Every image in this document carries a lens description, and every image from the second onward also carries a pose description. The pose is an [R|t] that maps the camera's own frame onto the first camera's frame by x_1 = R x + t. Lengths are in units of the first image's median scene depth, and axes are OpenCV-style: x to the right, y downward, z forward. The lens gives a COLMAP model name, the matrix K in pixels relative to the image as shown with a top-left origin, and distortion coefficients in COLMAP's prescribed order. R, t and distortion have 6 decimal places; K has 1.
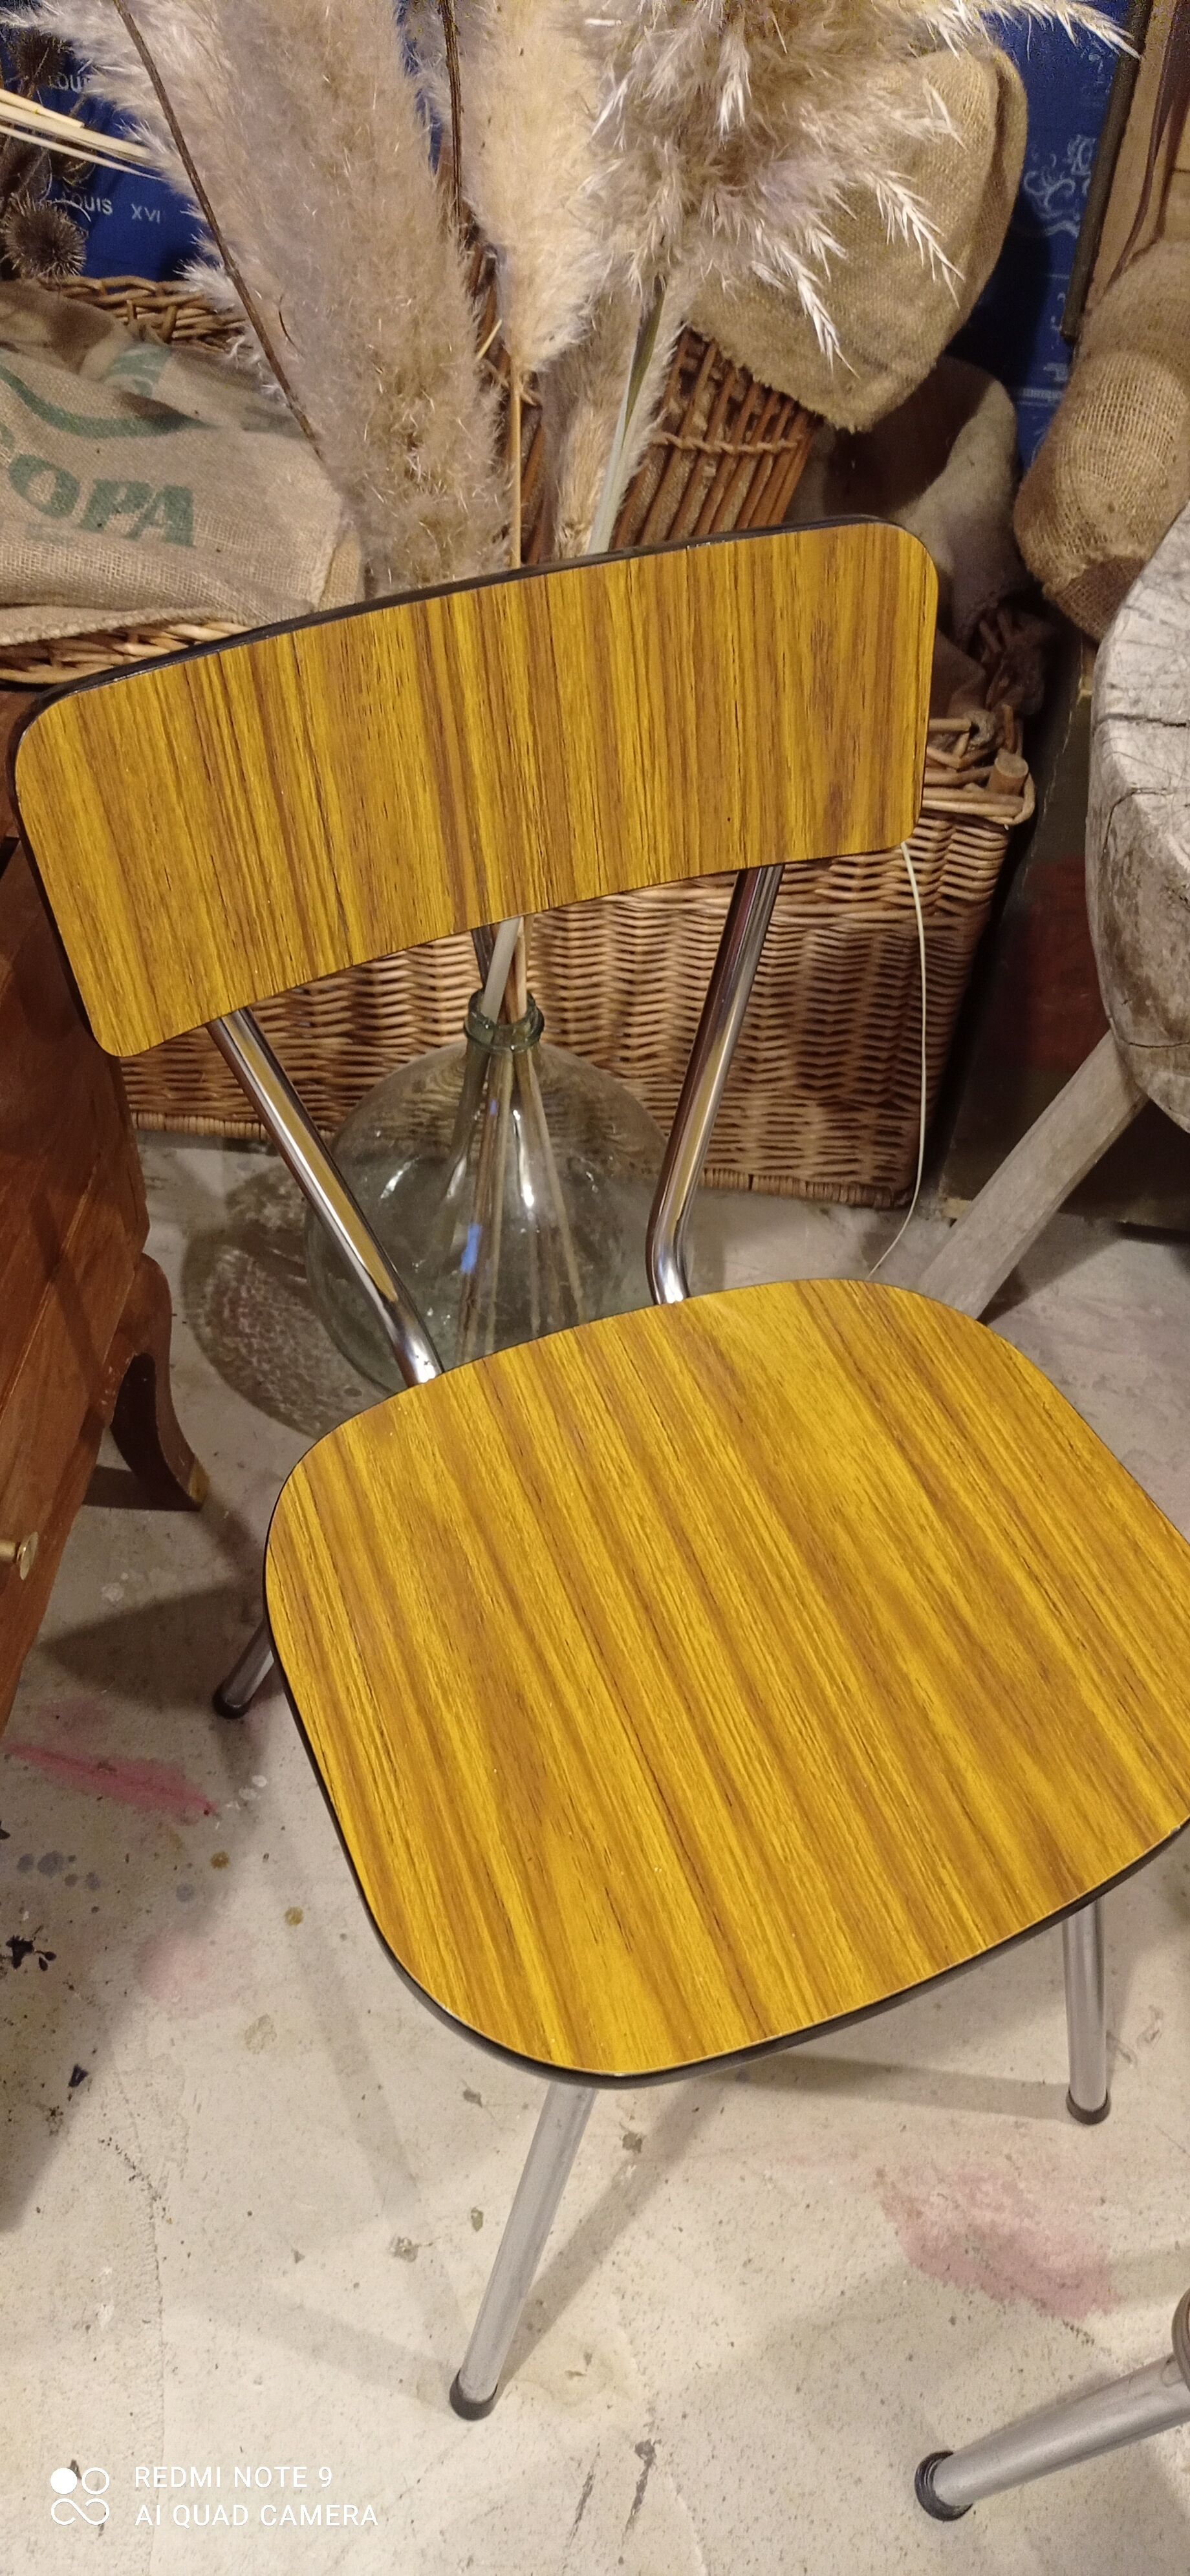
lens RADIAL K [[1954.6, 0, 595.0], [0, 1954.6, 1288.0], [0, 0, 1]] dist [0.006448, 0.001586]
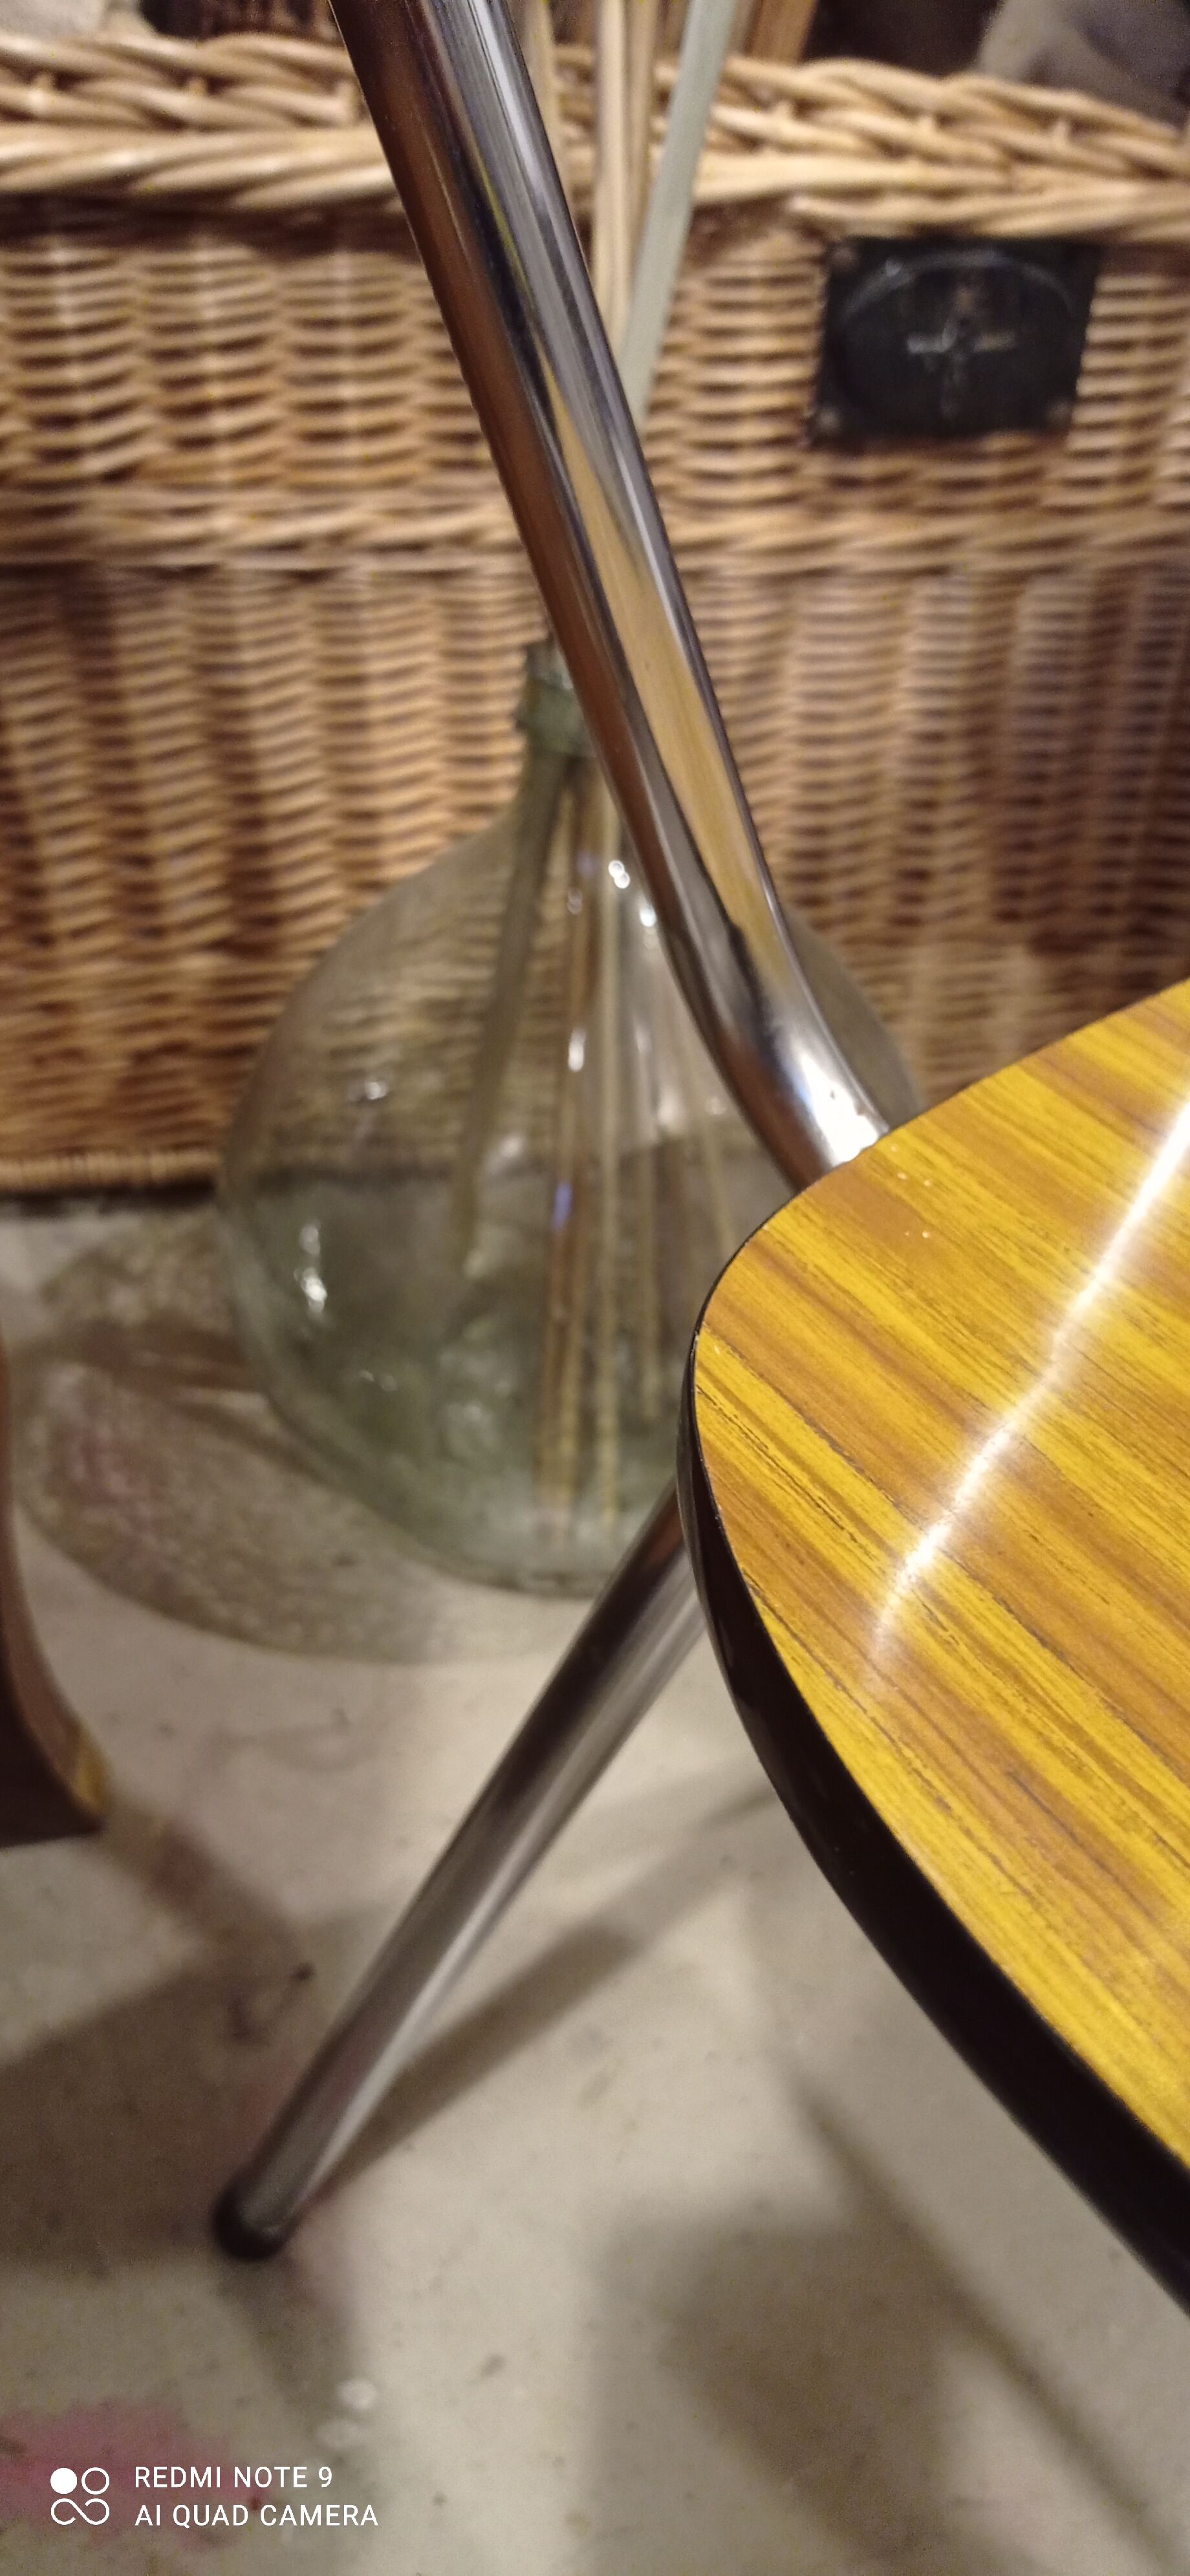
lens RADIAL K [[1996.6, 0, 595.0], [0, 1996.6, 1288.0], [0, 0, 1]] dist [-0.032727, -0.000768]
pose [[0.975093, -0.166391, 0.146655, -0.134781], [0.188827, 0.969645, -0.155350, 0.084429], [-0.116355, 0.179173, 0.976913, 0.484301]]
